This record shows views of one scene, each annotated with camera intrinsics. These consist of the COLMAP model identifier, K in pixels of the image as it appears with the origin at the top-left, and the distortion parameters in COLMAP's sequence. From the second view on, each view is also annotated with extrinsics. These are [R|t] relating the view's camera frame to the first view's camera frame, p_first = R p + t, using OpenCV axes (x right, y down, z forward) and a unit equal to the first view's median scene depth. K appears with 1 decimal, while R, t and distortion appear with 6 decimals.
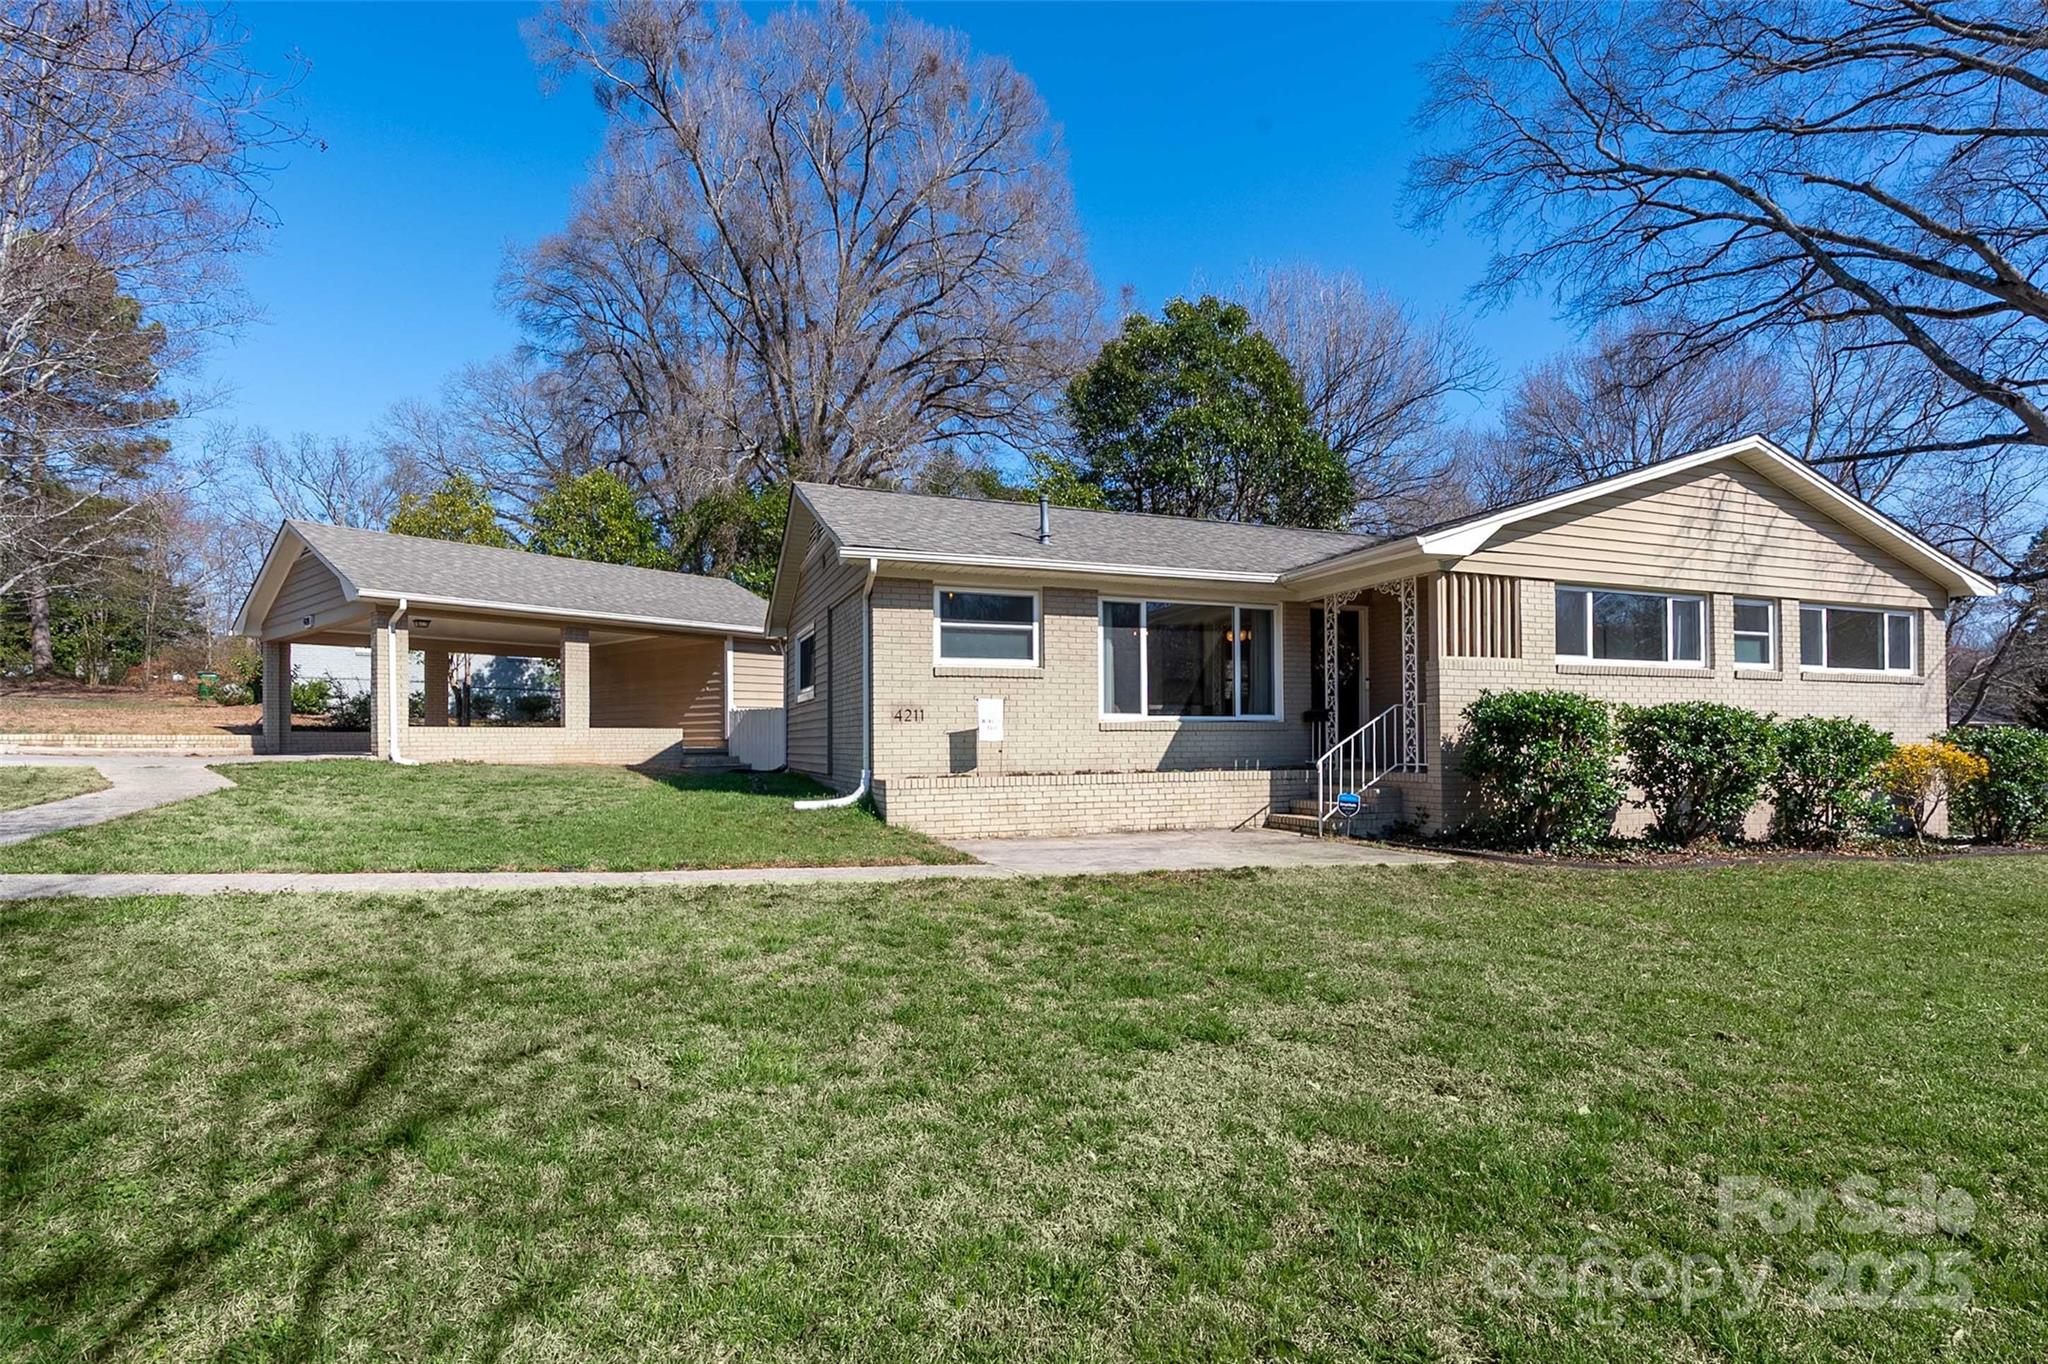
lens RADIAL K [[968.3, 0, 1025.2], [0, 968.3, 753.3], [0, 0, 1]] dist [-0.002599, -0.000170]
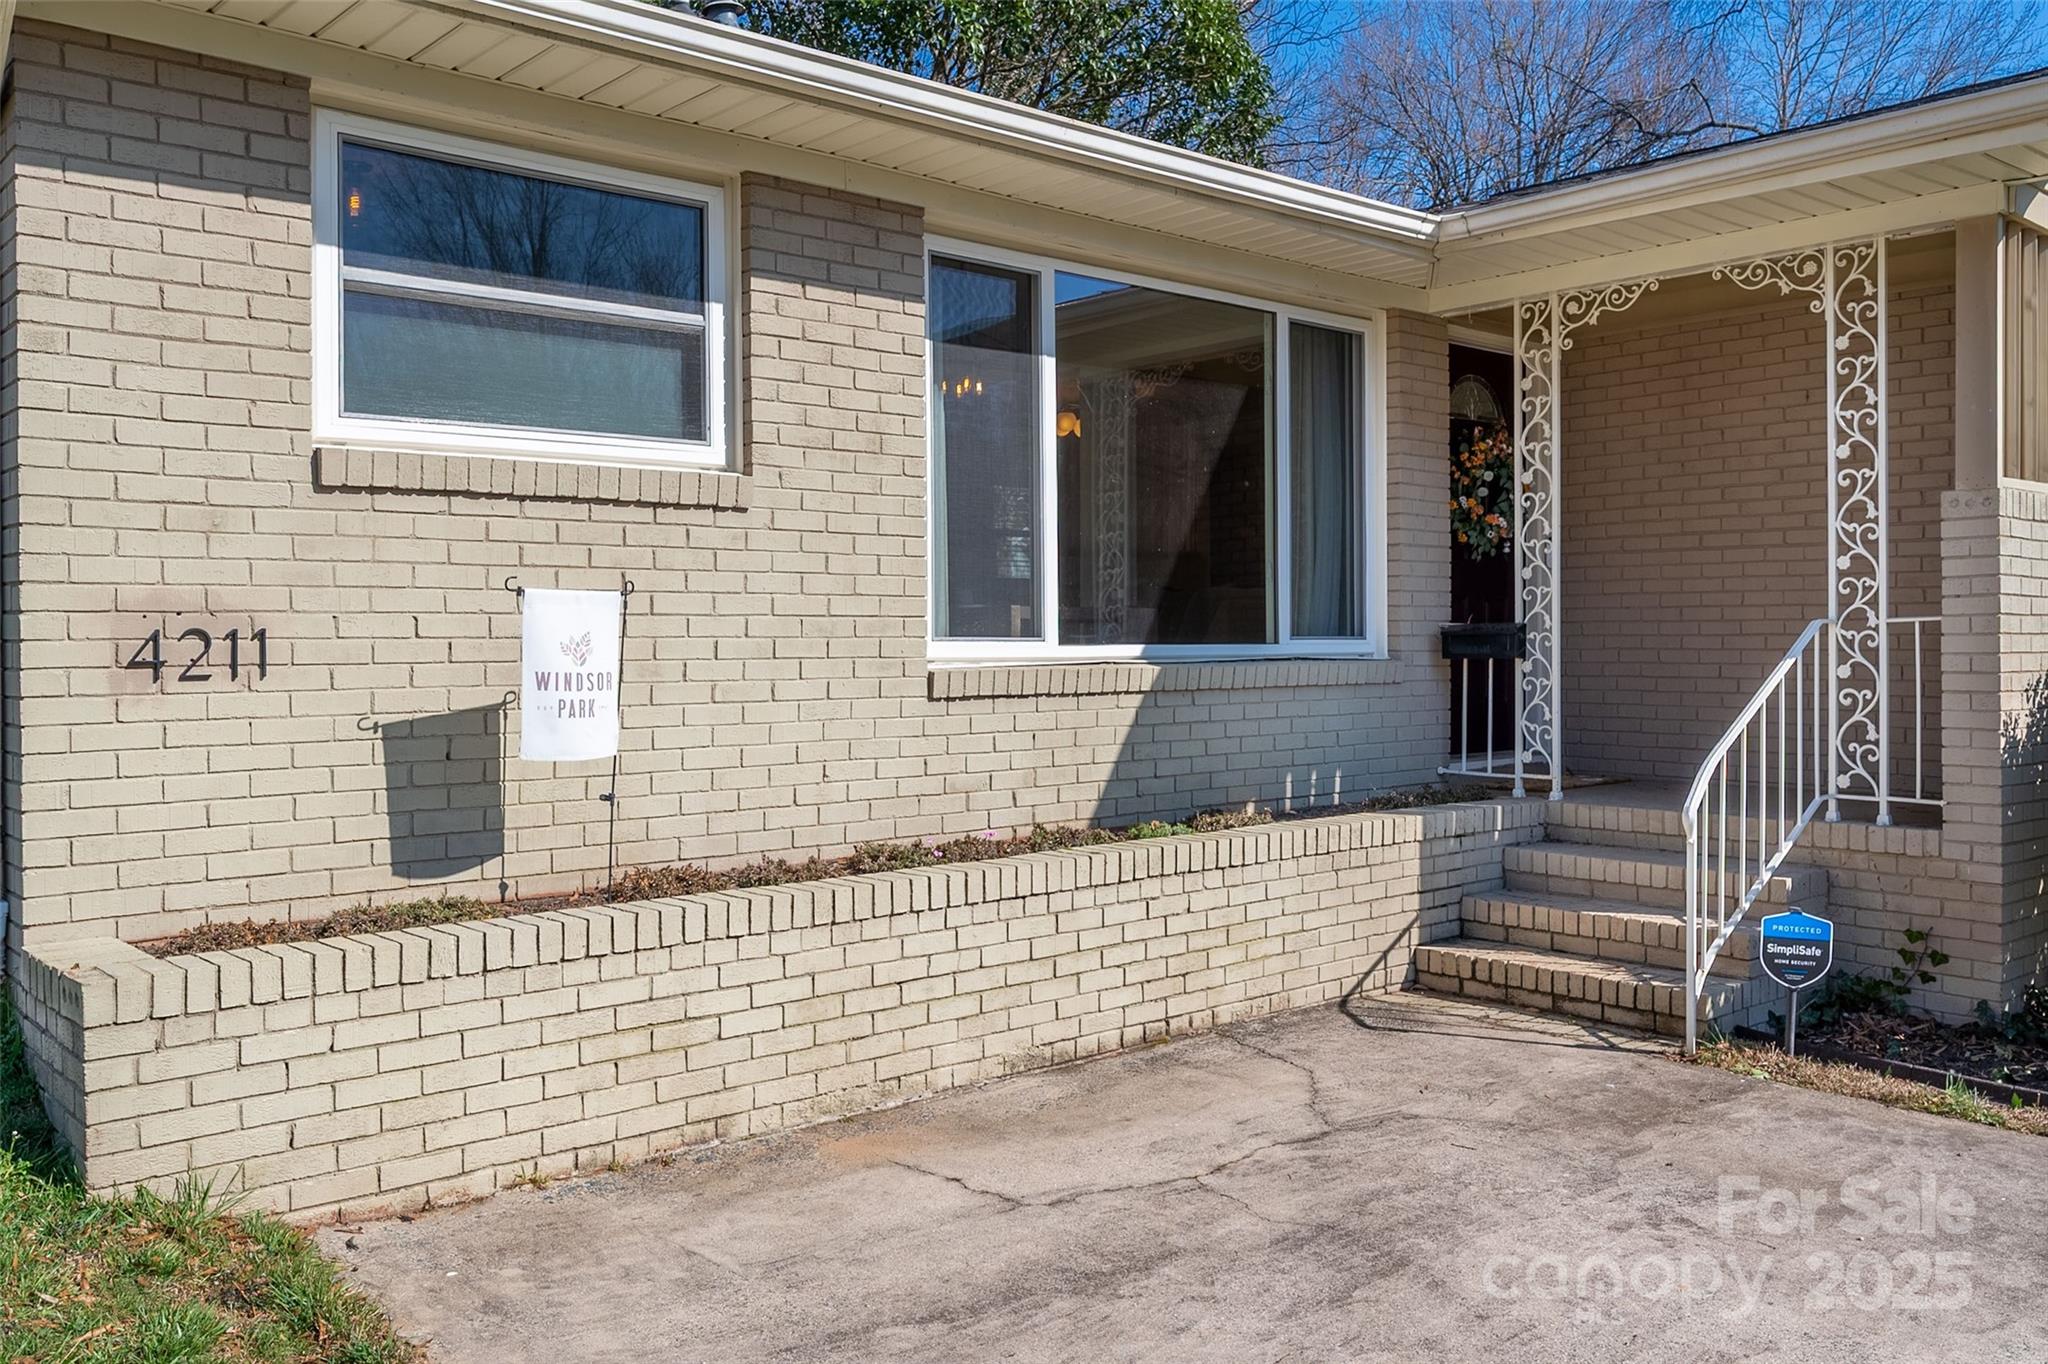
lens RADIAL K [[1669.9, 0, 1024.0], [0, 1669.9, 682.0], [0, 0, 1]] dist [-0.010652, 0.000667]
pose [[0.940033, -0.006592, 0.341019, -0.067023], [0.001529, 0.999885, 0.015112, -0.036445], [-0.341080, -0.013685, 0.939935, 0.530855]]
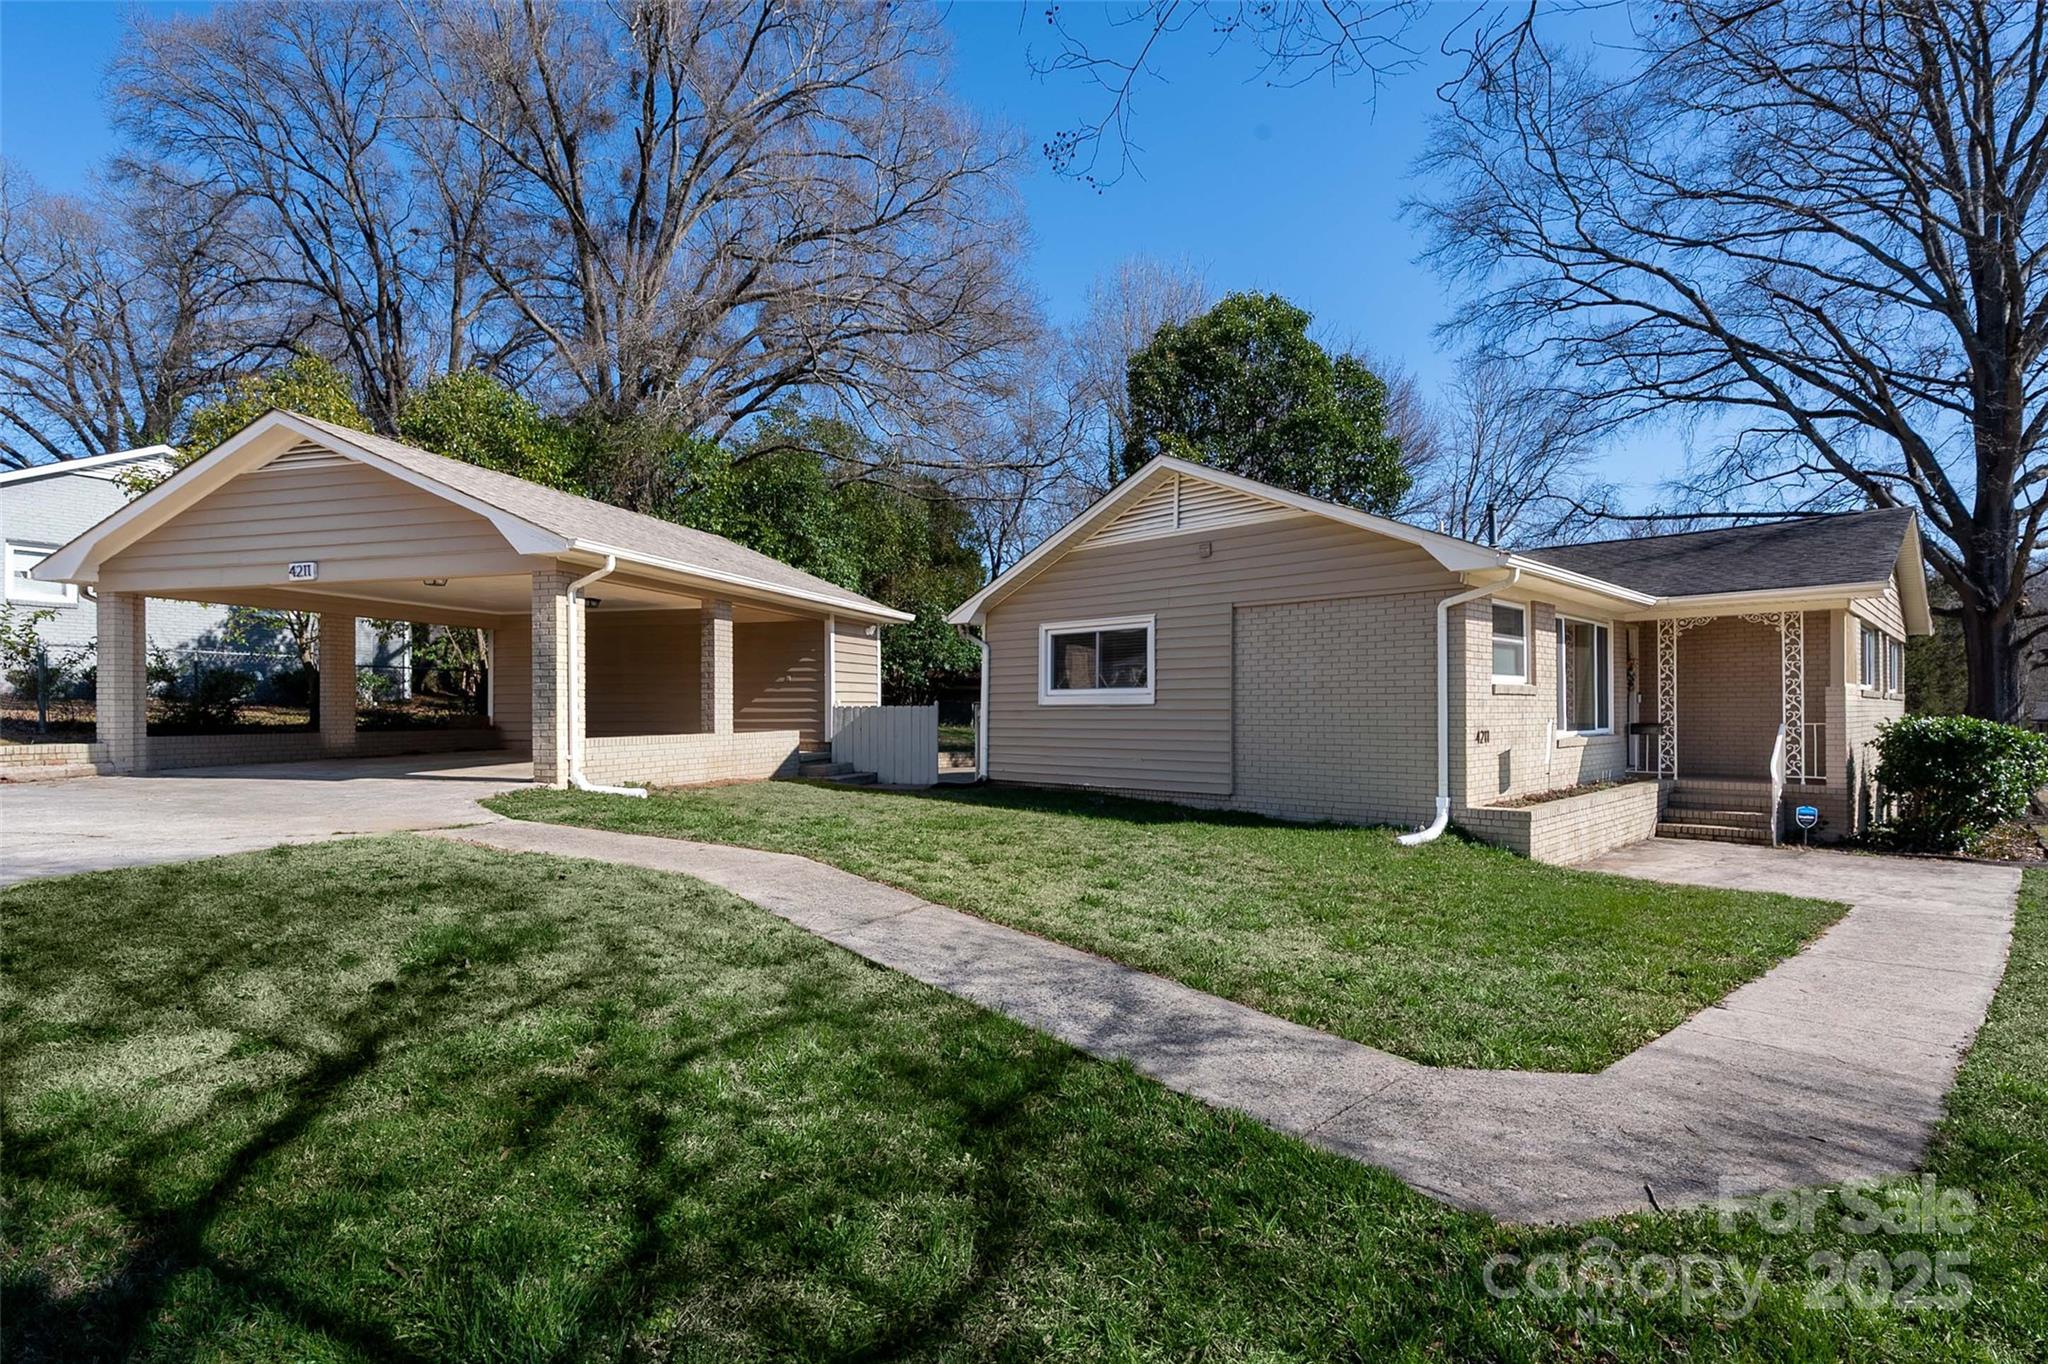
lens RADIAL K [[998.0, 0, 1024.8], [0, 998.0, 725.5], [0, 0, 1]] dist [-0.000255, -0.000076]
pose [[0.912315, -0.001605, 0.409487, -0.851064], [0.001478, 0.999999, 0.000628, -0.048174], [-0.409487, 0.000032, 0.912316, 0.294098]]
